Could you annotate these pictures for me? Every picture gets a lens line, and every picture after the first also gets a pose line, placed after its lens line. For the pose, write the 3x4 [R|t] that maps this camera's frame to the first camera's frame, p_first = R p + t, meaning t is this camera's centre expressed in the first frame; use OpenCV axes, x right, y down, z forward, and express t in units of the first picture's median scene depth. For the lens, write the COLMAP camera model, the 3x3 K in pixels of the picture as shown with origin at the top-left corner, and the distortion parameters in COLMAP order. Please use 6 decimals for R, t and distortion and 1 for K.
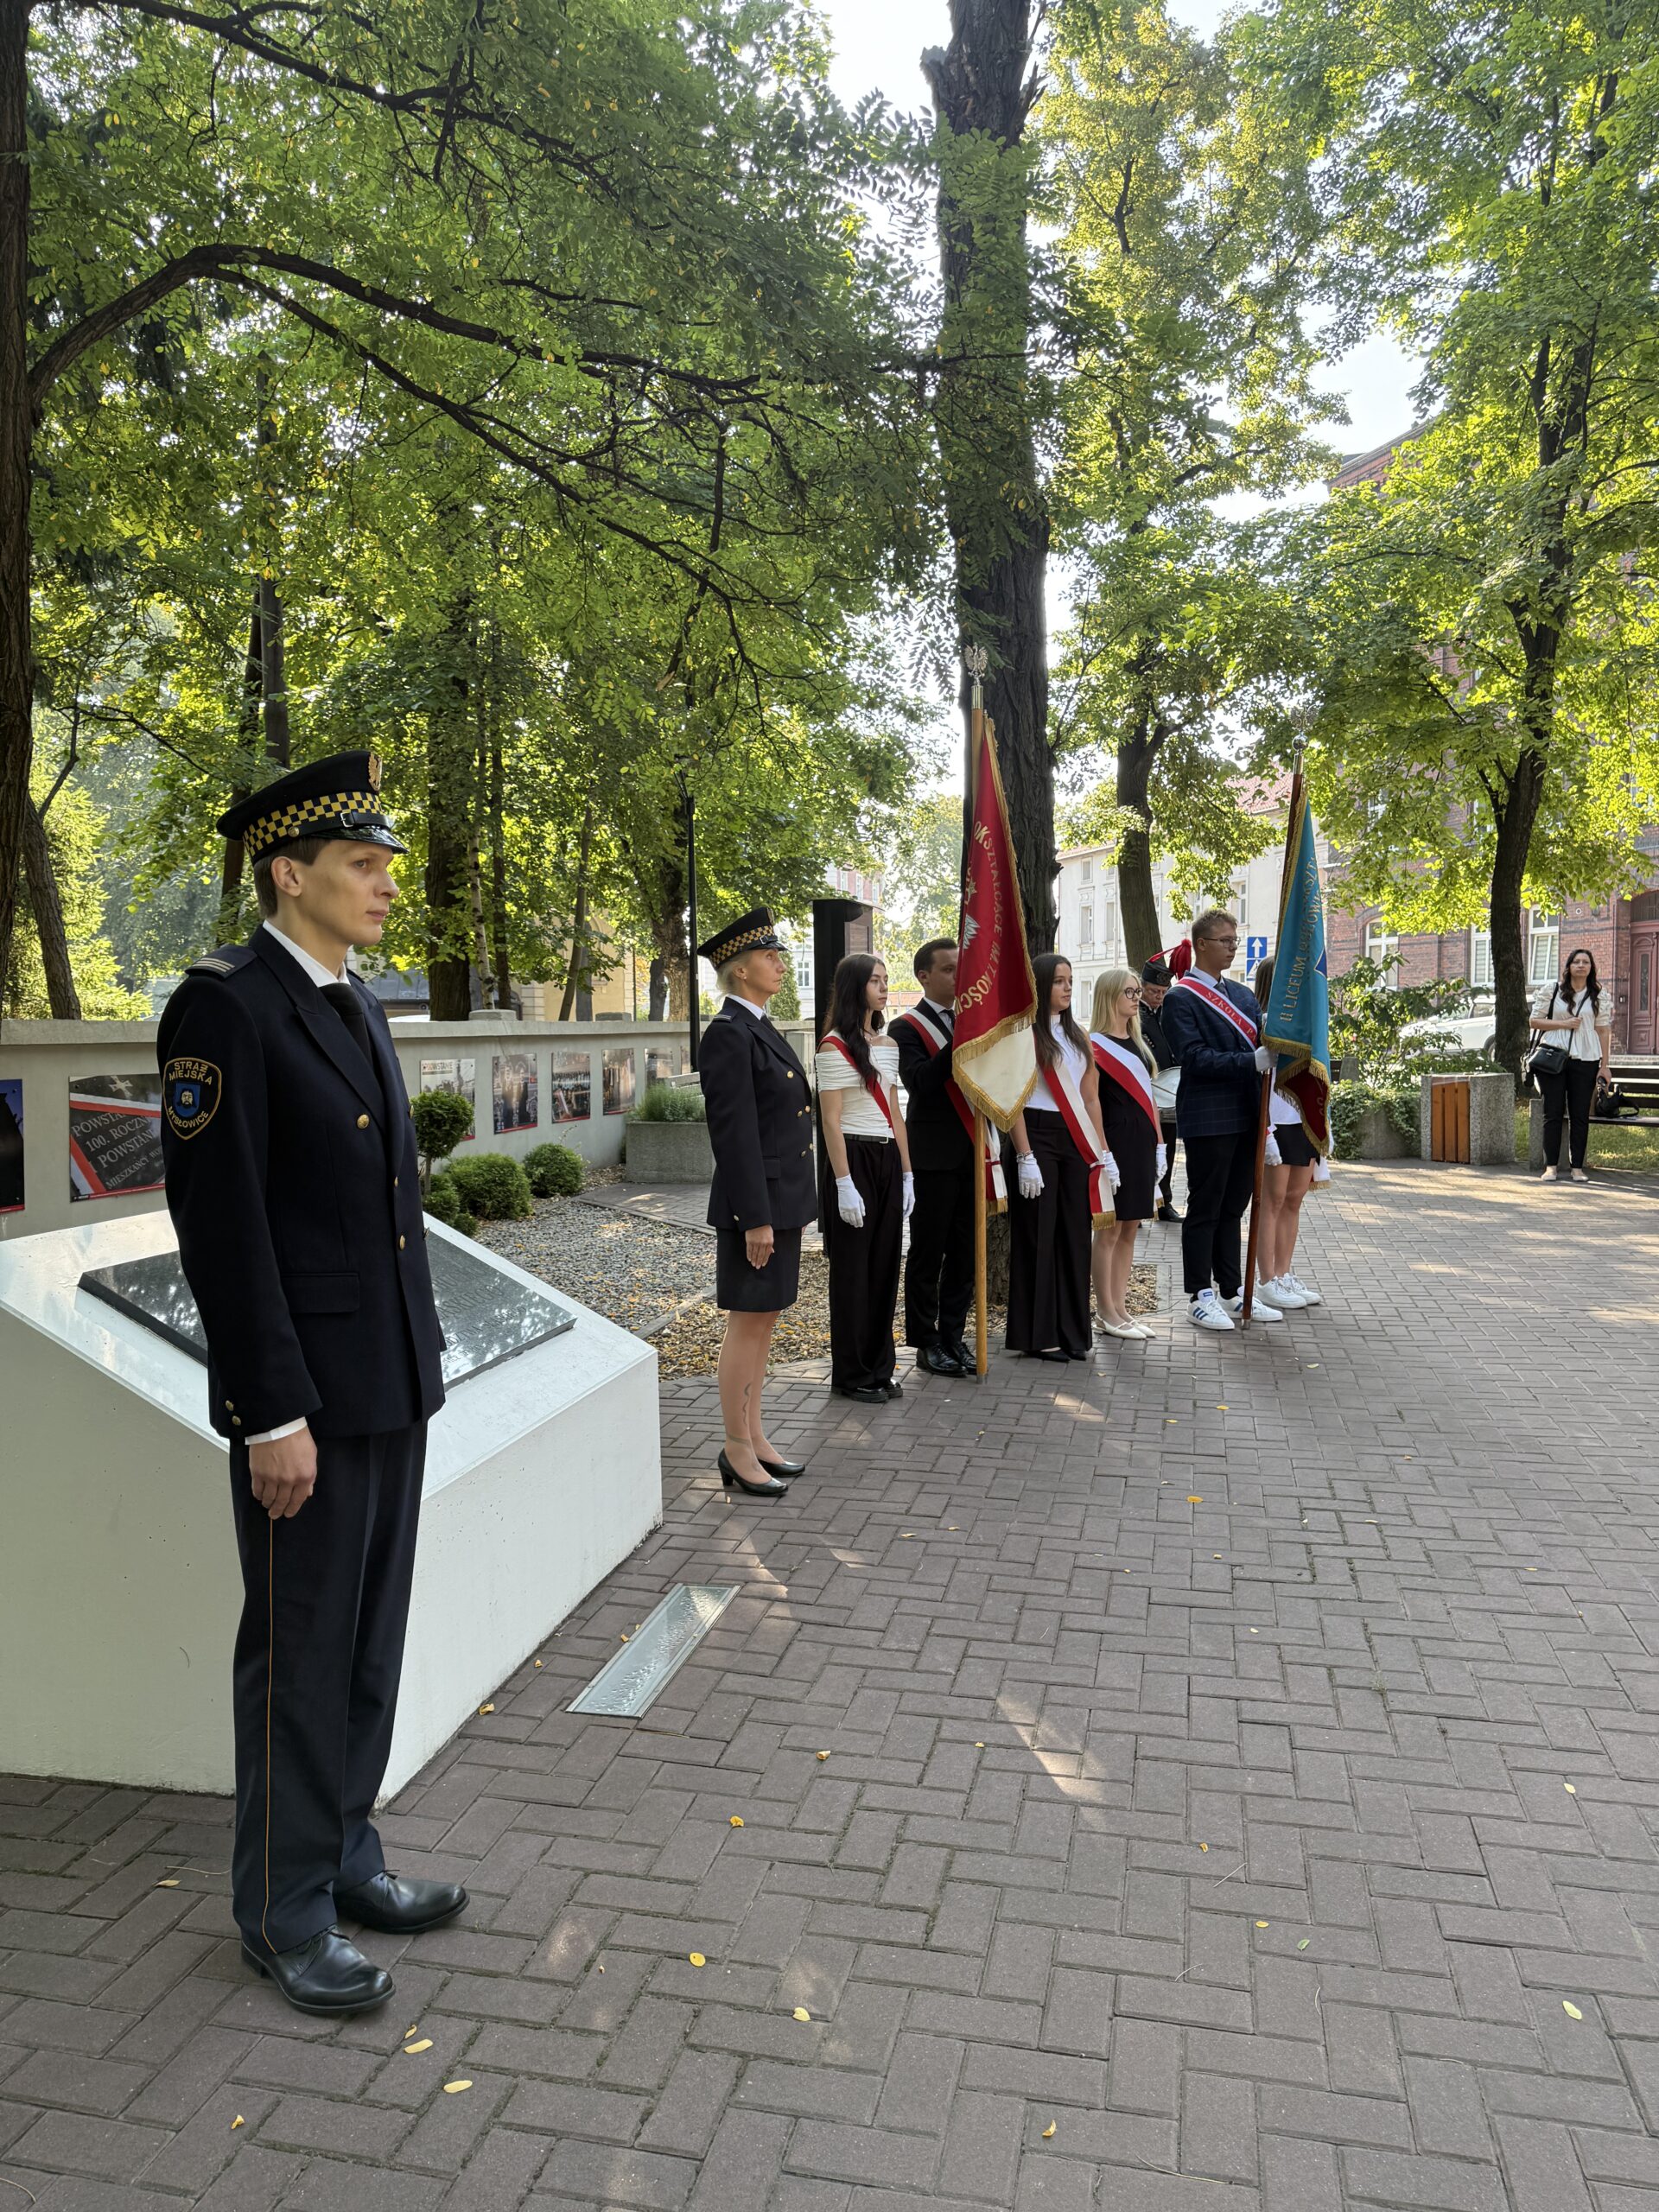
lens RADIAL K [[1608.5, 0, 841.0], [0, 1608.5, 1111.4], [0, 0, 1]] dist [0.036252, -0.025491]
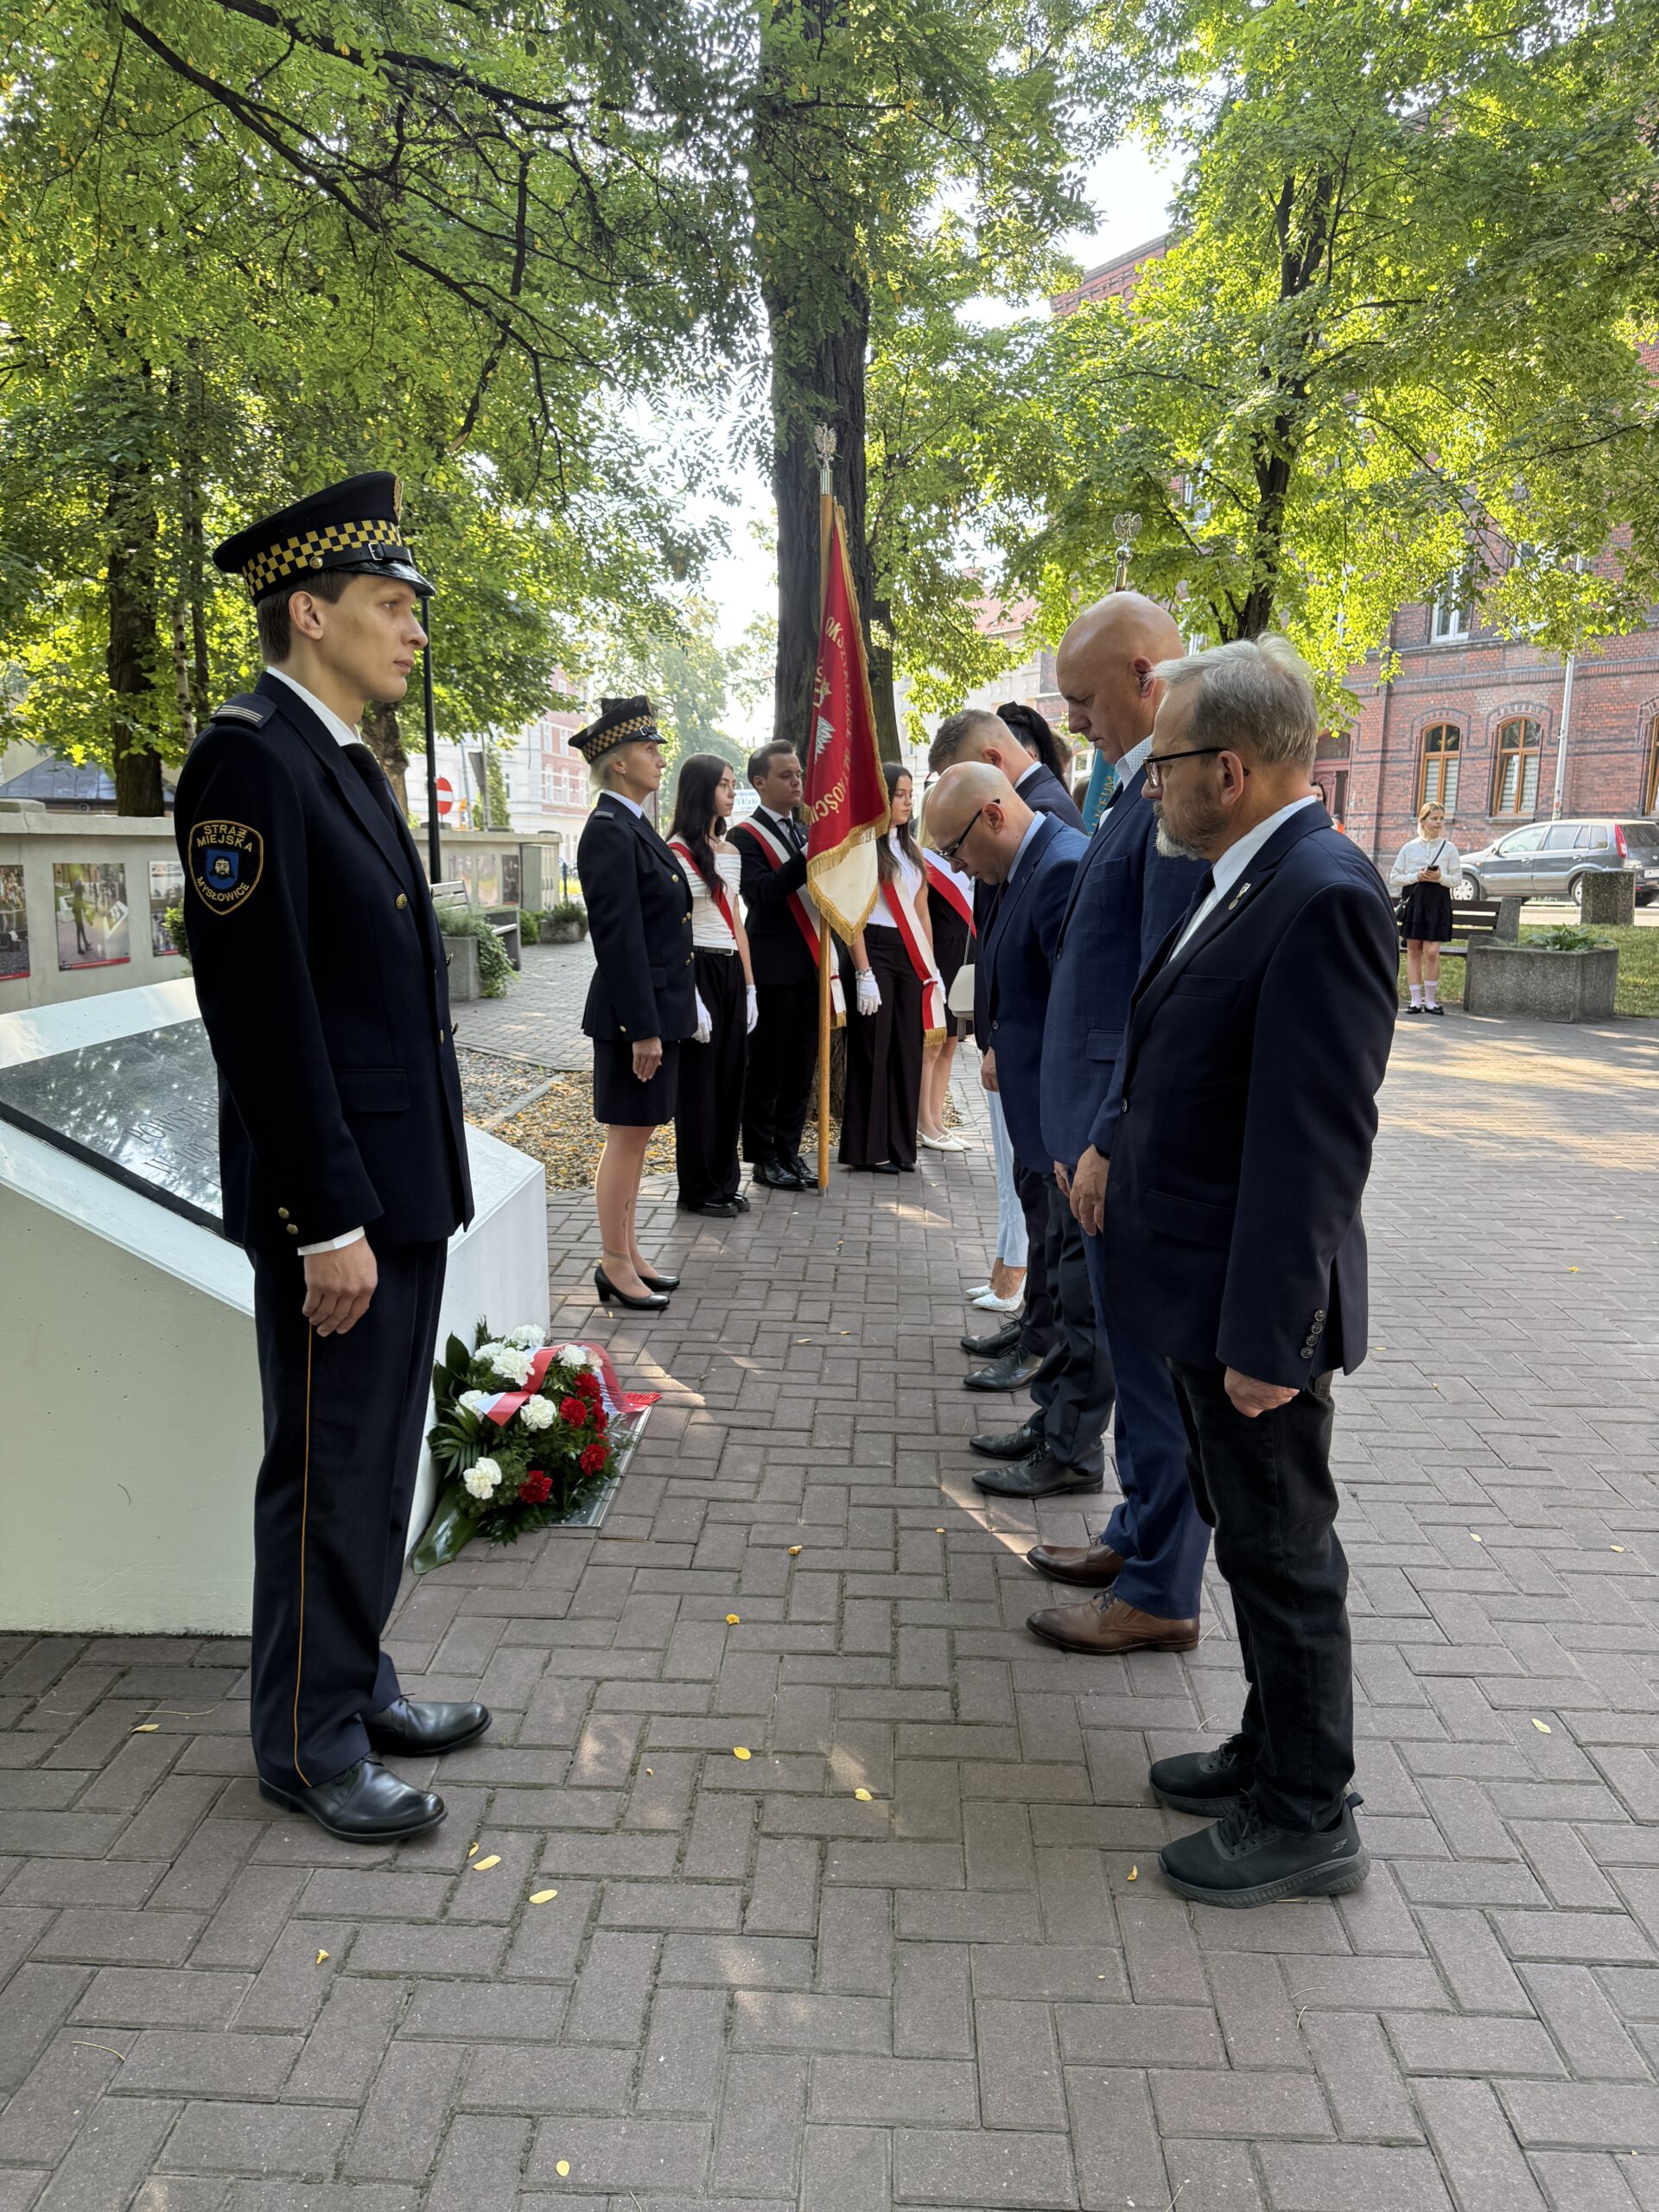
lens RADIAL K [[1608.5, 0, 841.0], [0, 1608.5, 1111.4], [0, 0, 1]] dist [0.036252, -0.025491]
pose [[0.979749, -0.009368, 0.200009, -0.126019], [-0.012156, 0.994280, 0.106115, 0.013024], [-0.199859, -0.106397, 0.974031, 0.033546]]
